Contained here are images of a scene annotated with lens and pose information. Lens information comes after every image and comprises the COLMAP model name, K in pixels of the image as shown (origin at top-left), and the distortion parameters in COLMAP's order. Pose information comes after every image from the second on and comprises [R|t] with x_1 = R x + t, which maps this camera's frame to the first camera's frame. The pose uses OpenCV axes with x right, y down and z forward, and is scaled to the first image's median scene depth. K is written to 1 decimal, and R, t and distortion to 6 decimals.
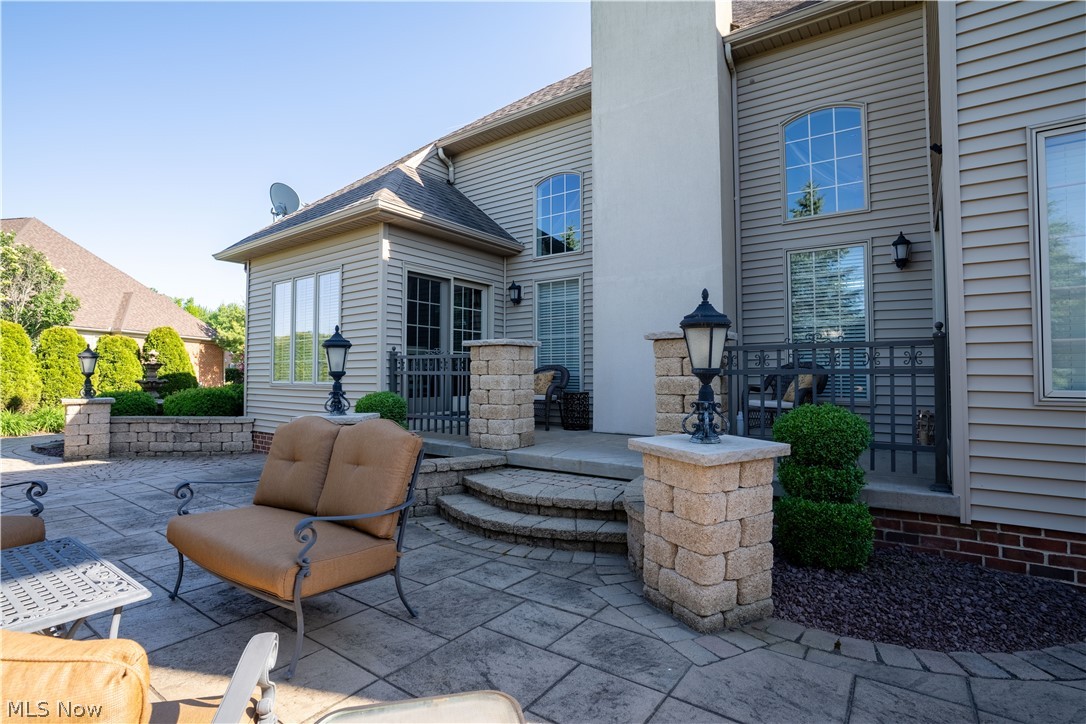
lens RADIAL K [[533.8, 0, 543.0], [0, 533.8, 362.0], [0, 0, 1]] dist [-0.086748, 0.044154]
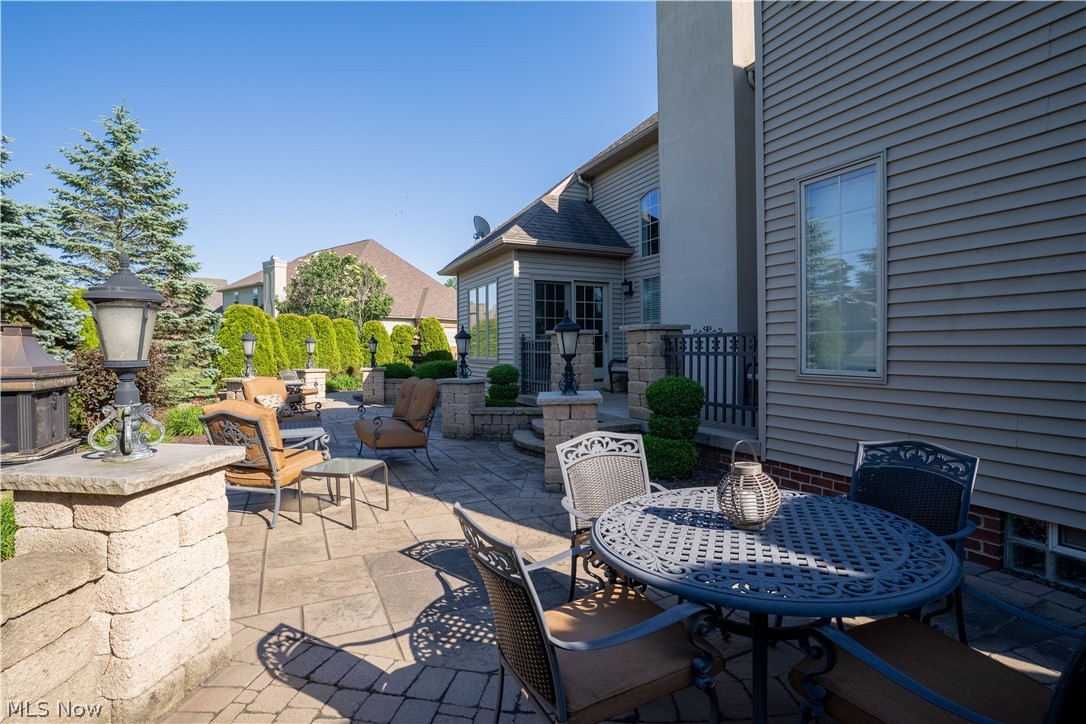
lens RADIAL K [[533.8, 0, 543.0], [0, 533.8, 362.0], [0, 0, 1]] dist [-0.086748, 0.044154]
pose [[0.878697, 0.005754, -0.477345, 0.391216], [0.019624, 0.998647, 0.048161, -0.017561], [0.476976, -0.051687, 0.877395, -0.226040]]
